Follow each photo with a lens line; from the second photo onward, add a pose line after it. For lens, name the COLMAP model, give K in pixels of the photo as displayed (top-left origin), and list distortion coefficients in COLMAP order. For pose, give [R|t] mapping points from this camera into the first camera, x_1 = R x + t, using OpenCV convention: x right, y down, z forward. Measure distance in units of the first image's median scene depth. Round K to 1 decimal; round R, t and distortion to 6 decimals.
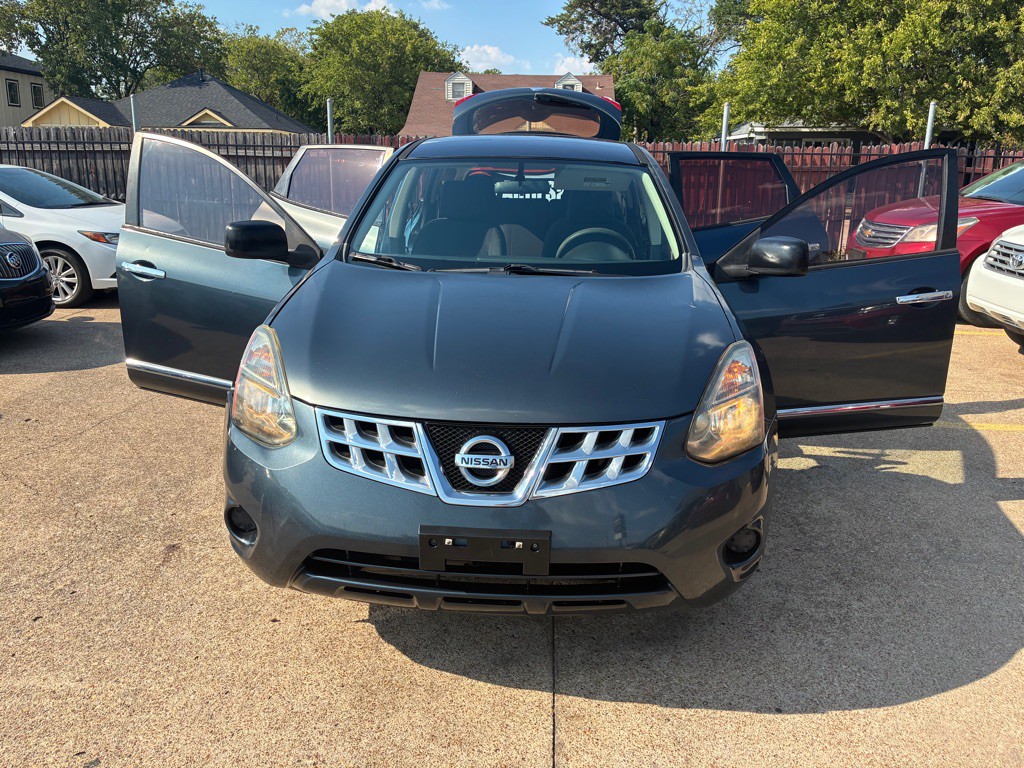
lens RADIAL K [[772.5, 0, 508.6], [0, 772.5, 378.0], [0, 0, 1]] dist [0.050950, -0.079602]
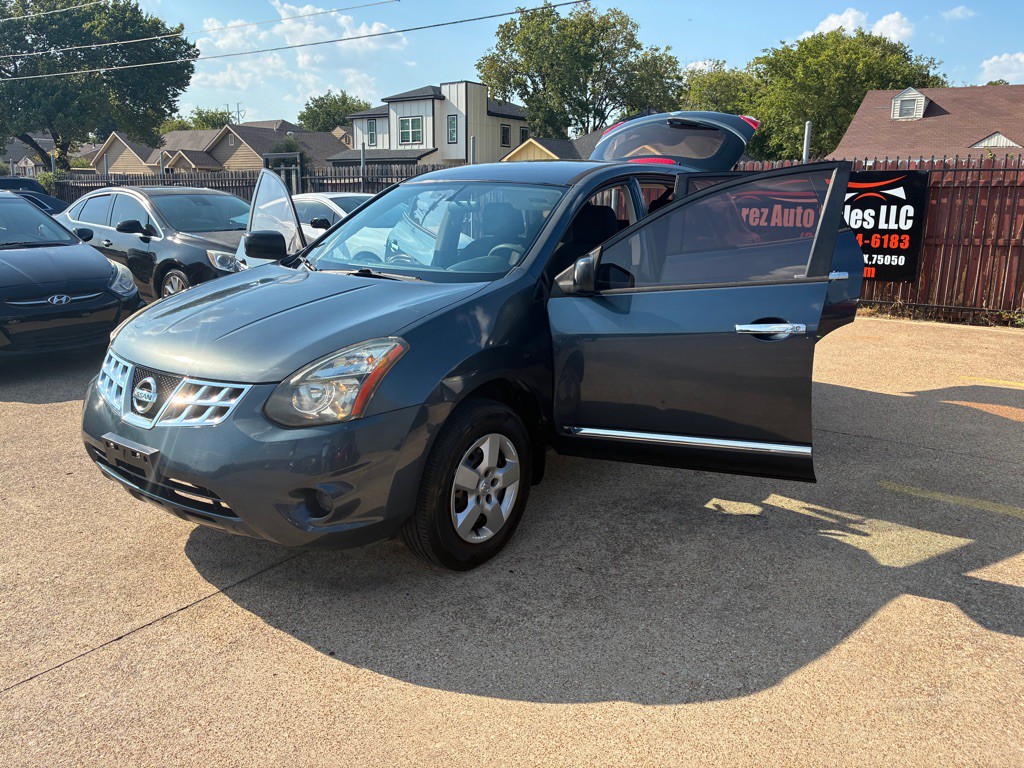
lens RADIAL K [[775.3, 0, 504.1], [0, 775.3, 370.6], [0, 0, 1]] dist [0.035240, -0.056170]
pose [[0.832513, 0.112071, -0.542552, 0.724607], [-0.135164, 0.990819, -0.002735, -0.011809], [0.537265, 0.075611, 0.840018, 0.088911]]
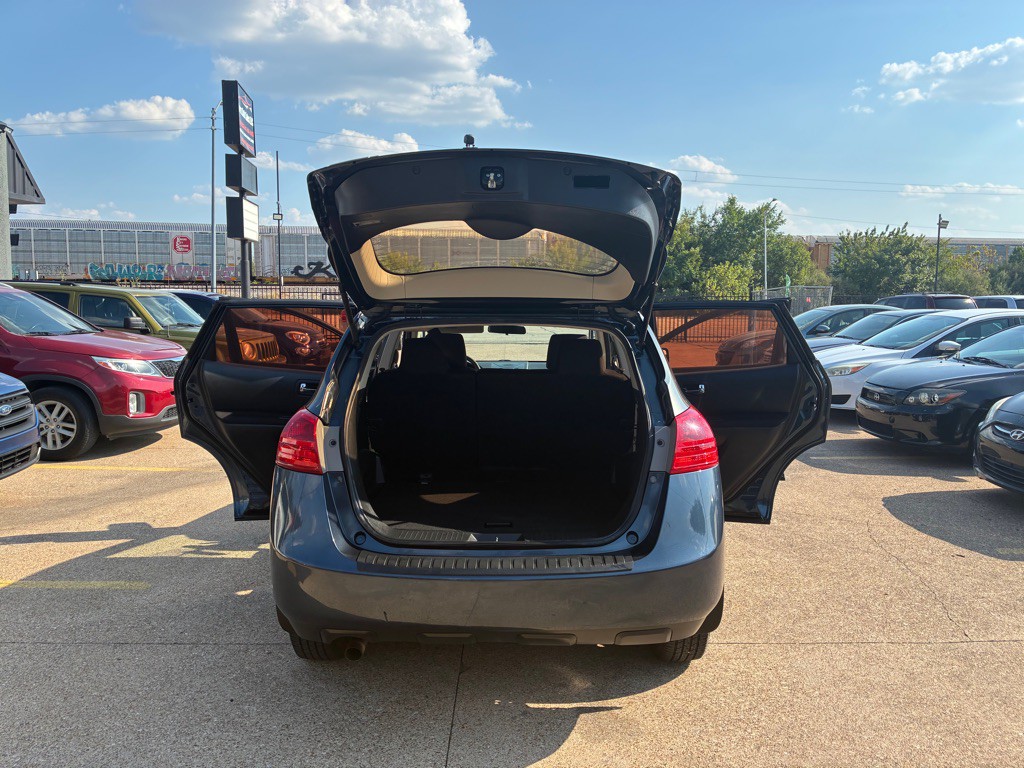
lens RADIAL K [[772.5, 0, 524.8], [0, 772.5, 377.2], [0, 0, 1]] dist [0.050950, -0.079602]
pose [[-0.997442, -0.019449, -0.068785, 0.085163], [-0.042974, 0.932115, 0.359604, -0.691213], [0.057121, 0.361640, -0.930566, 2.405434]]
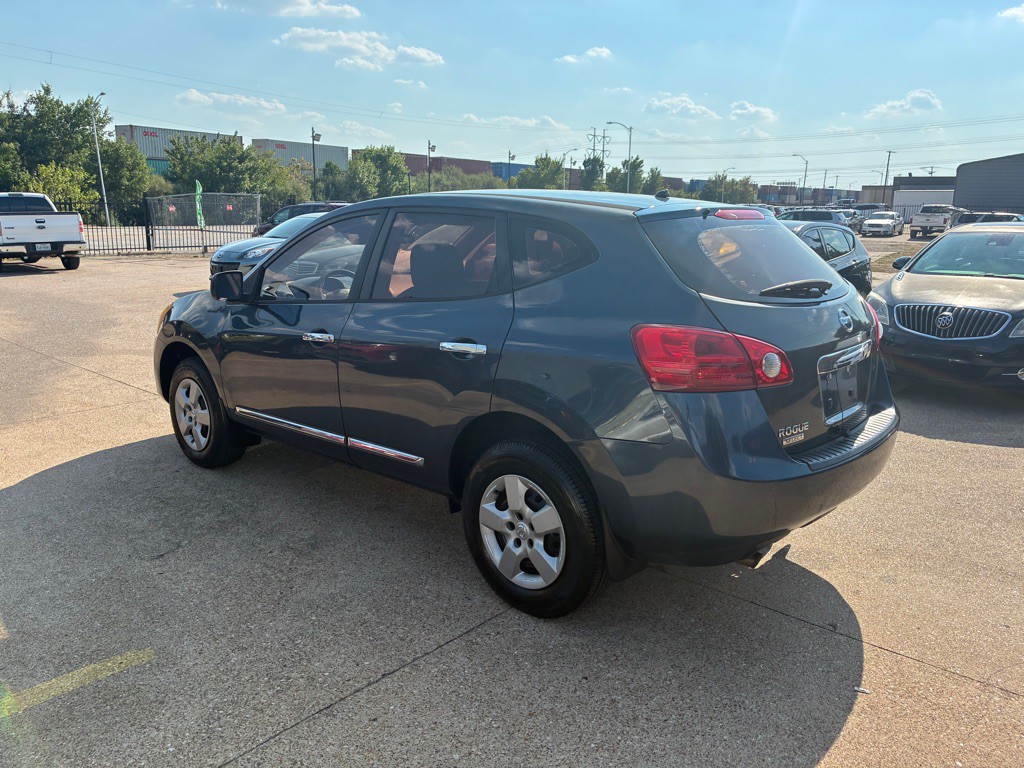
lens RADIAL K [[772.5, 0, 530.8], [0, 772.5, 366.5], [0, 0, 1]] dist [0.050950, -0.079602]
pose [[-0.624667, 0.126329, -0.770605, 0.909701], [-0.228711, 0.913956, 0.335226, -0.538503], [0.746648, 0.385650, -0.542025, 1.958293]]
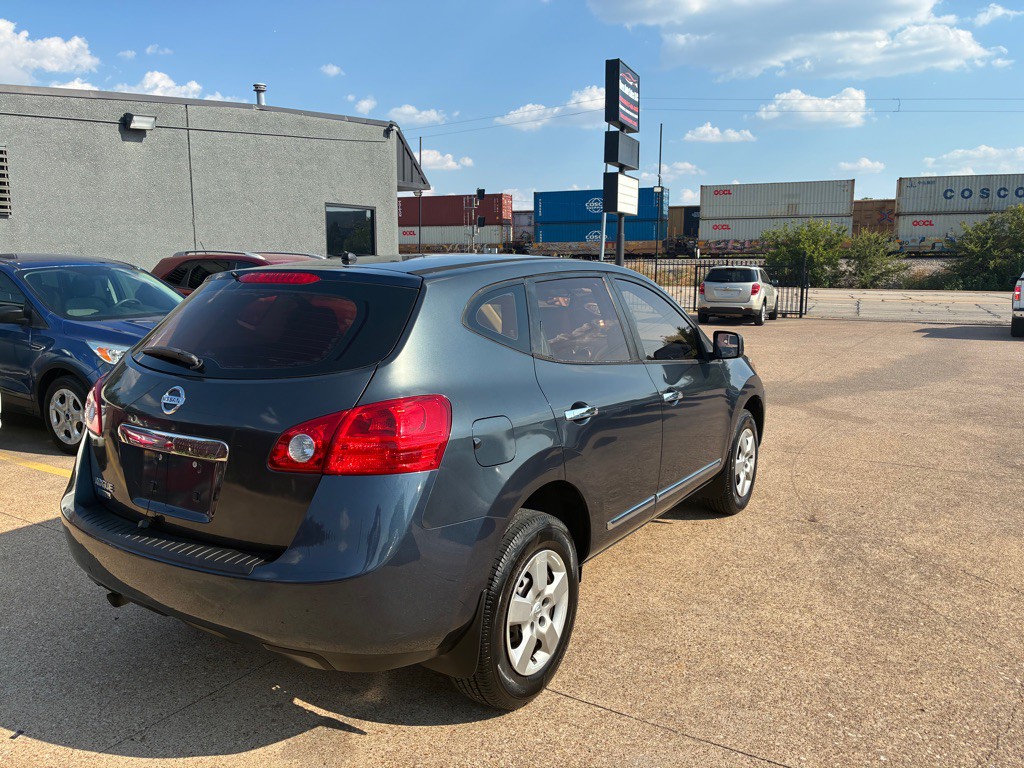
lens RADIAL K [[772.5, 0, 511.2], [0, 772.5, 378.9], [0, 0, 1]] dist [0.050950, -0.079602]
pose [[-0.877318, -0.093416, 0.470730, -0.535004], [0.103786, 0.920729, 0.376147, -0.630687], [-0.468553, 0.378856, -0.798077, 2.148452]]
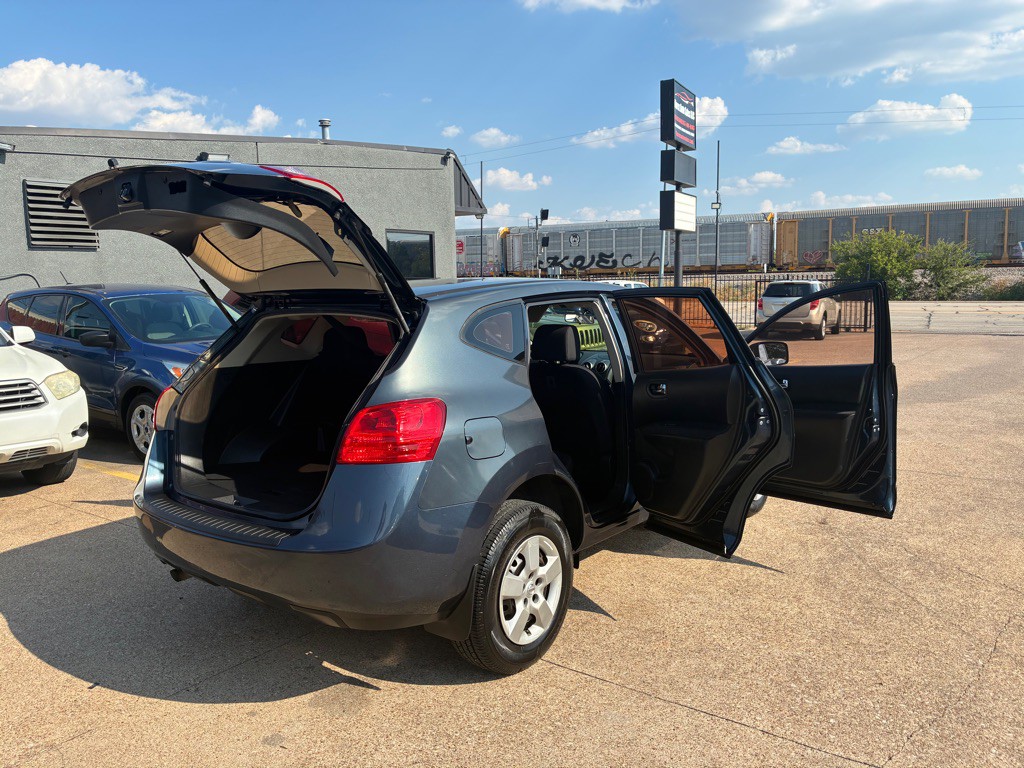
lens RADIAL K [[772.5, 0, 515.5], [0, 772.5, 380.1], [0, 0, 1]] dist [0.050950, -0.079602]
pose [[-0.836377, -0.074177, 0.543113, -0.669427], [0.141829, 0.927779, 0.345125, -0.653989], [-0.529489, 0.365684, -0.765452, 2.208873]]
